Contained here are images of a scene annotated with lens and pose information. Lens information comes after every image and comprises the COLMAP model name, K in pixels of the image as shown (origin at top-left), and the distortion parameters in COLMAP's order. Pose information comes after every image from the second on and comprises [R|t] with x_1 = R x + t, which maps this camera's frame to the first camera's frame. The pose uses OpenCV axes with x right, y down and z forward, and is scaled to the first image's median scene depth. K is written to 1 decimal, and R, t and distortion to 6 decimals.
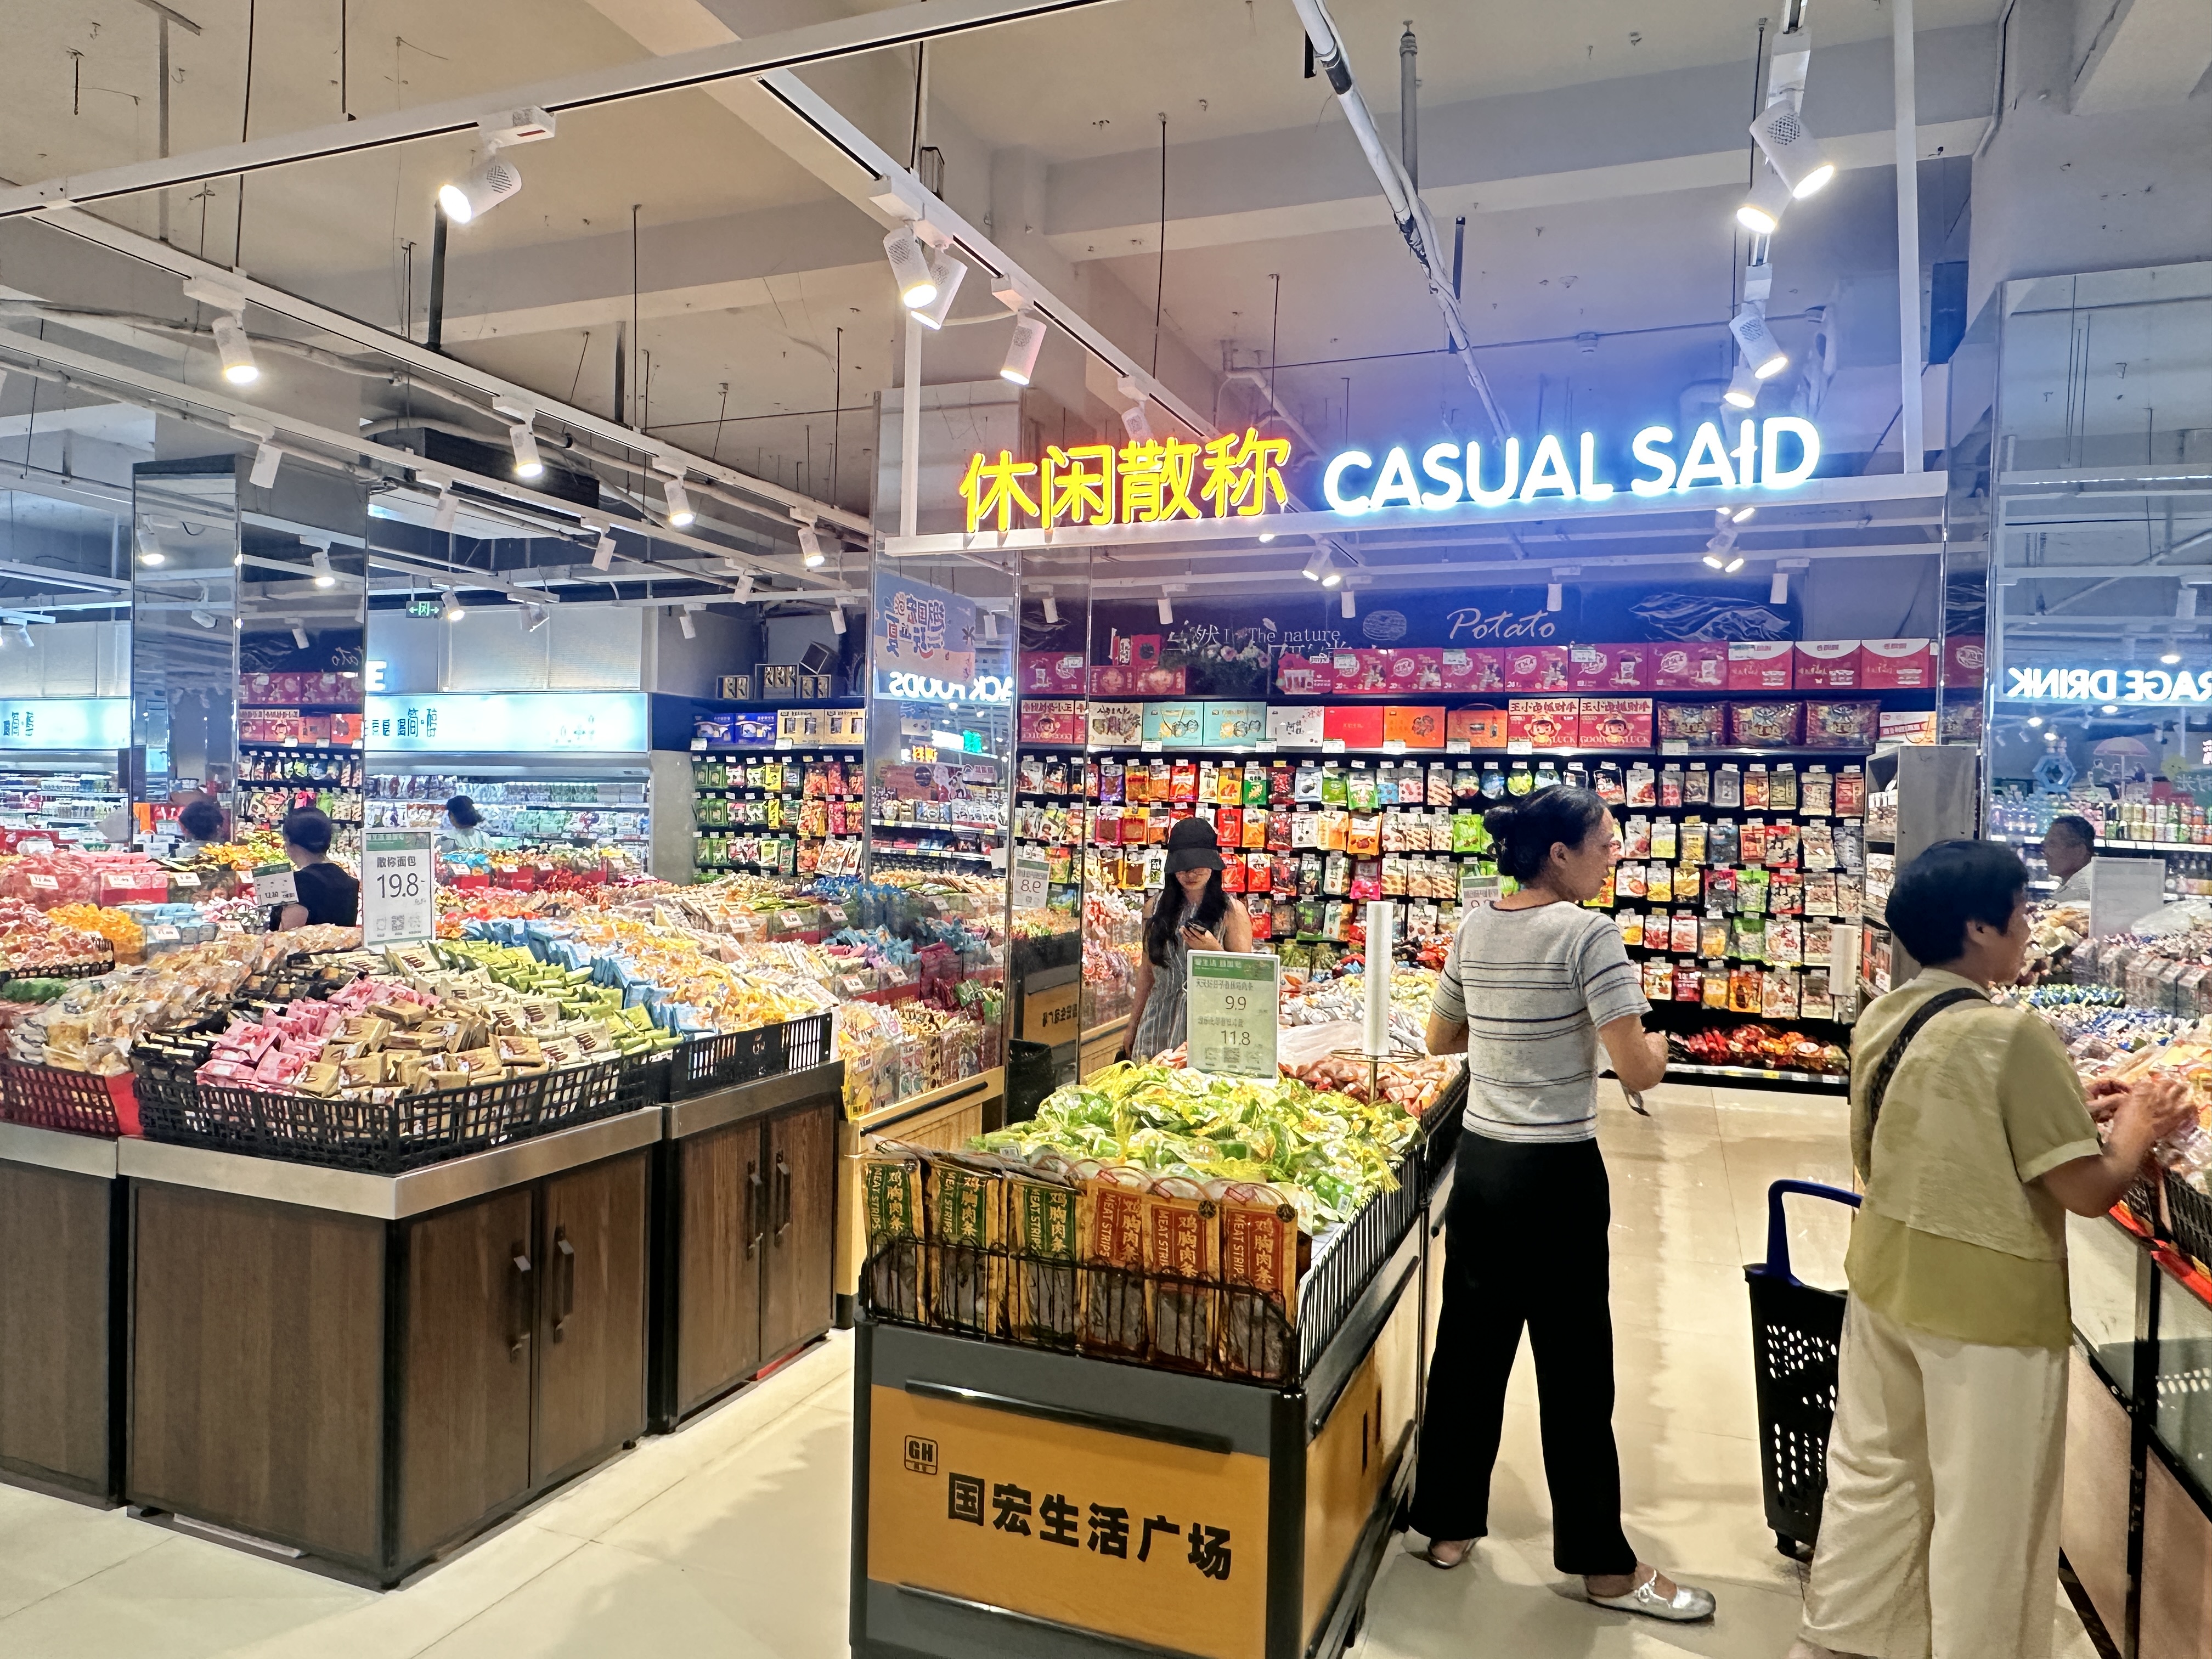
lens RADIAL K [[1466.6, 0, 1107.3], [0, 1466.6, 820.3], [0, 0, 1]] dist [-0.023373, 0.001896]
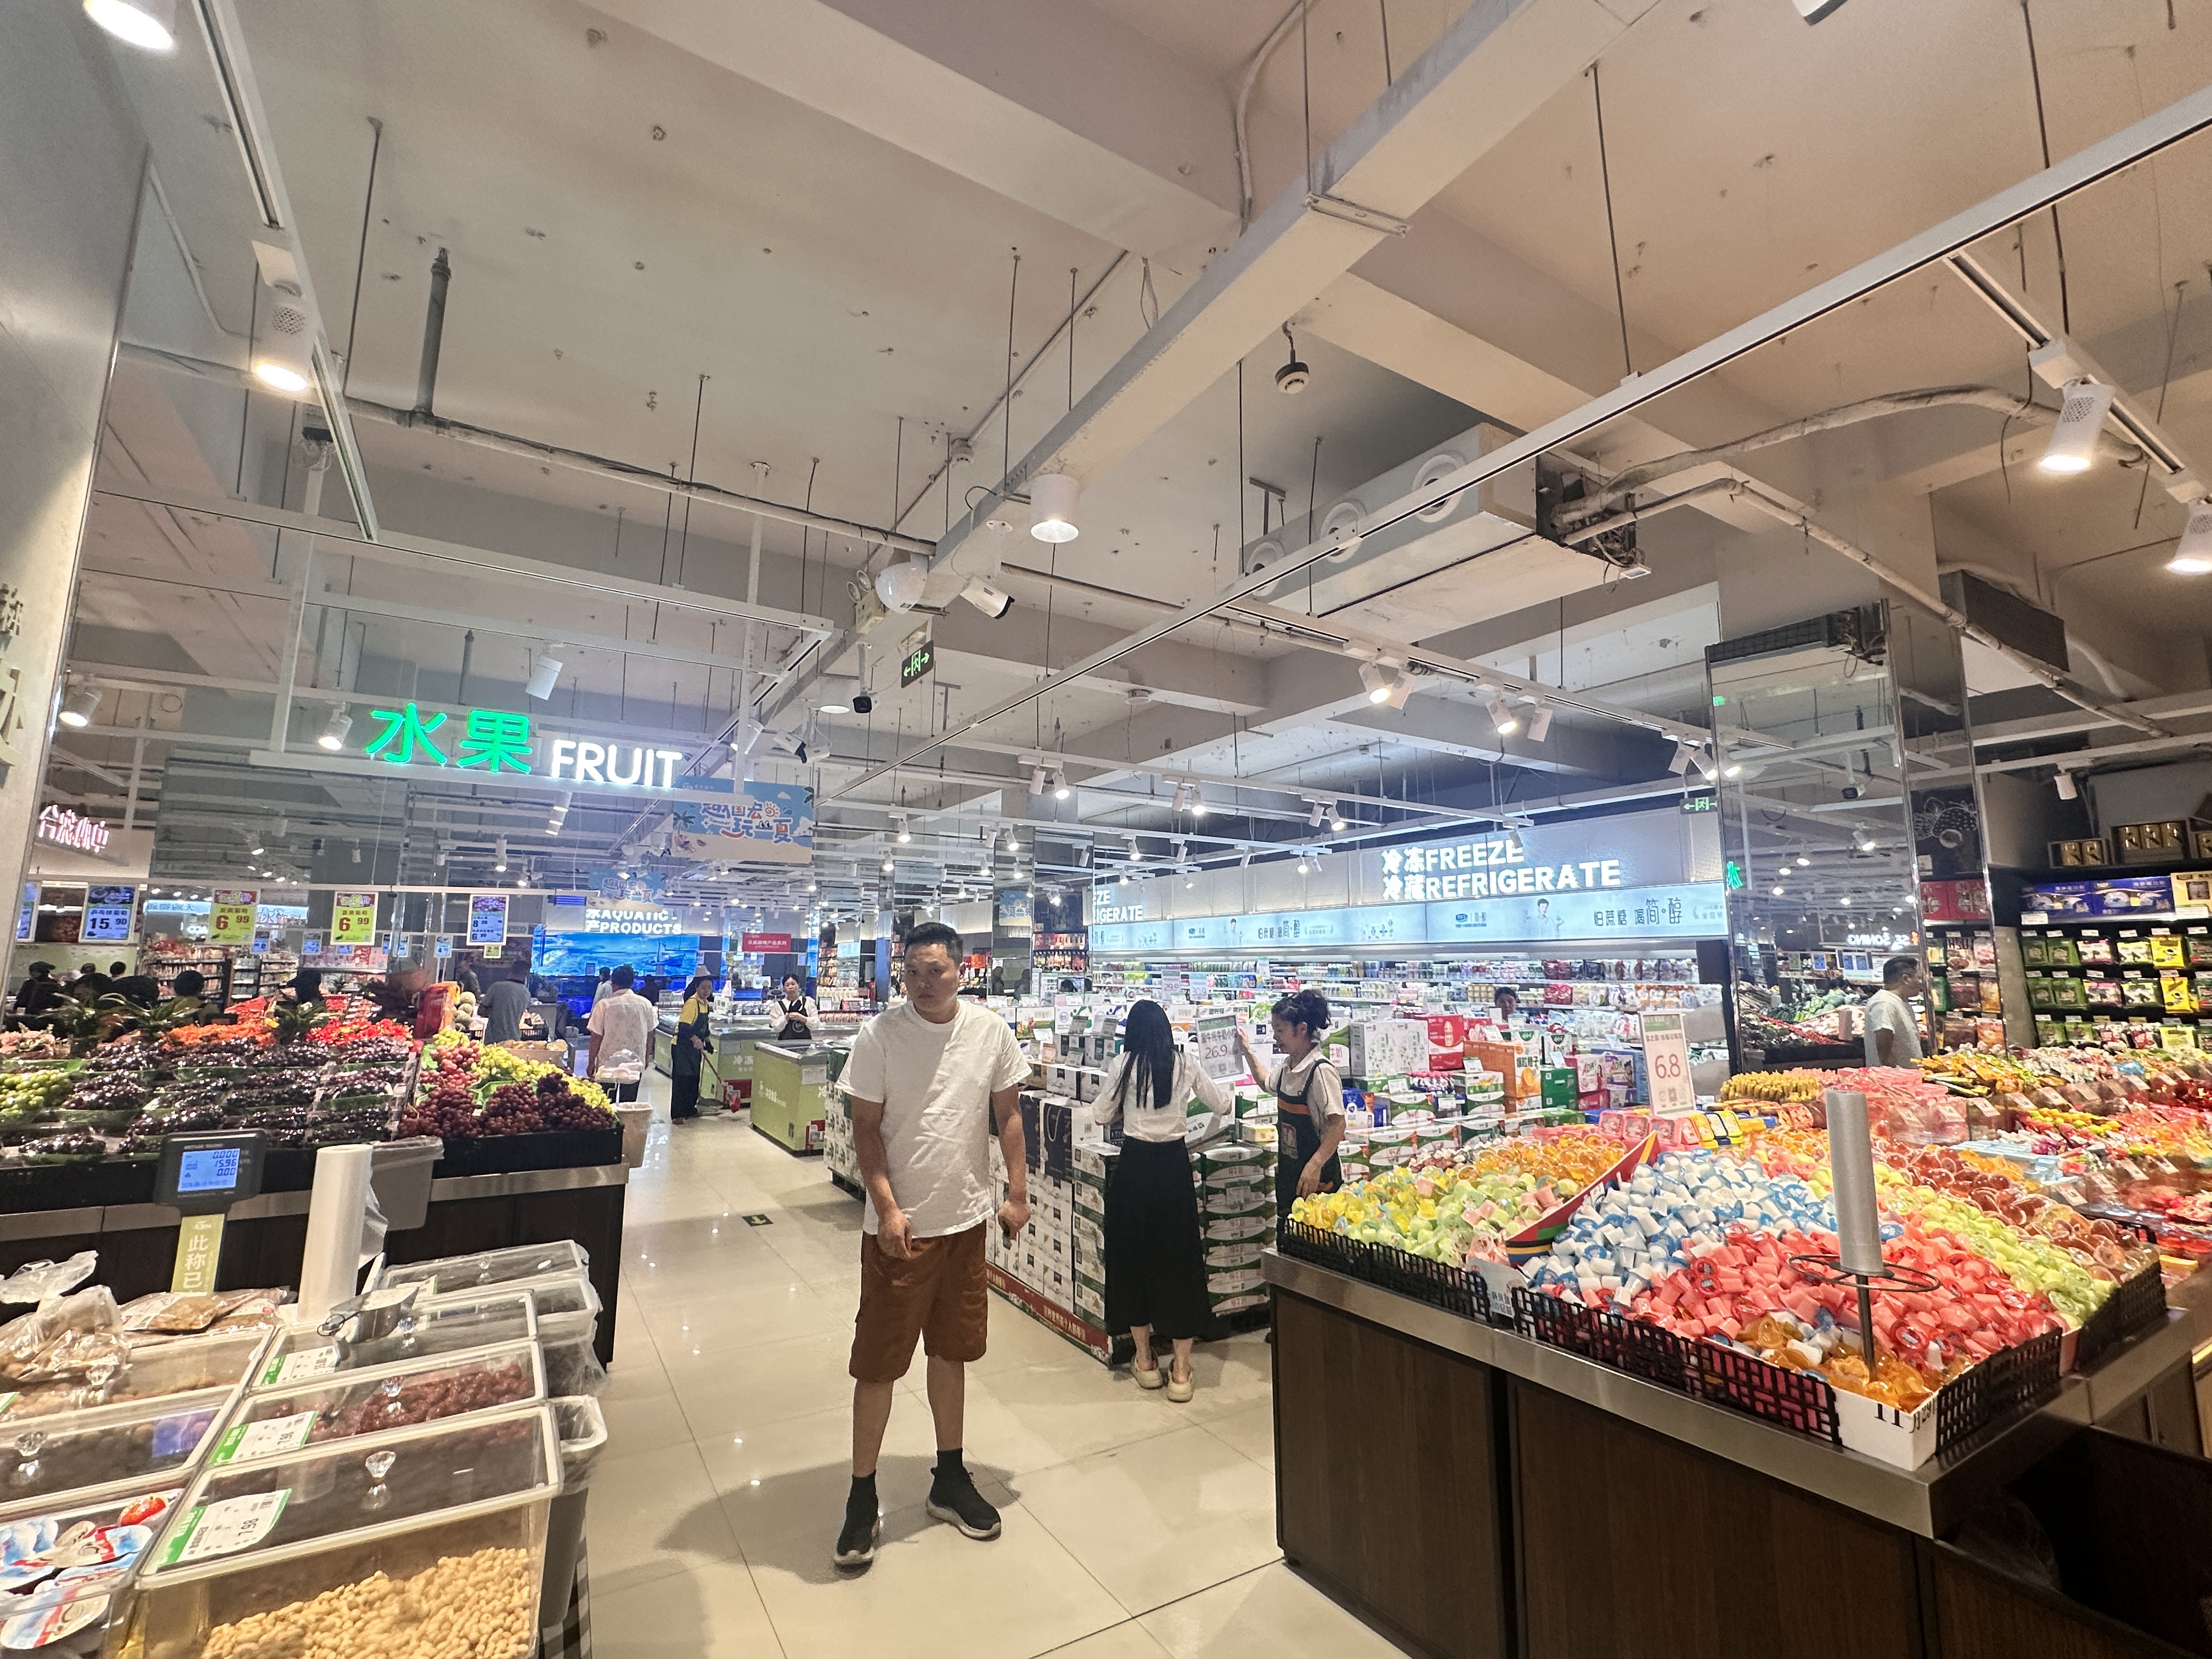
lens RADIAL K [[971.8, 0, 1102.7], [0, 971.8, 832.4], [0, 0, 1]] dist [0.001824, 0.000141]
pose [[0.792319, -0.105060, -0.600993, -0.369473], [0.014967, 0.988113, -0.153002, -0.020405], [0.609923, 0.112232, 0.784473, 0.162479]]
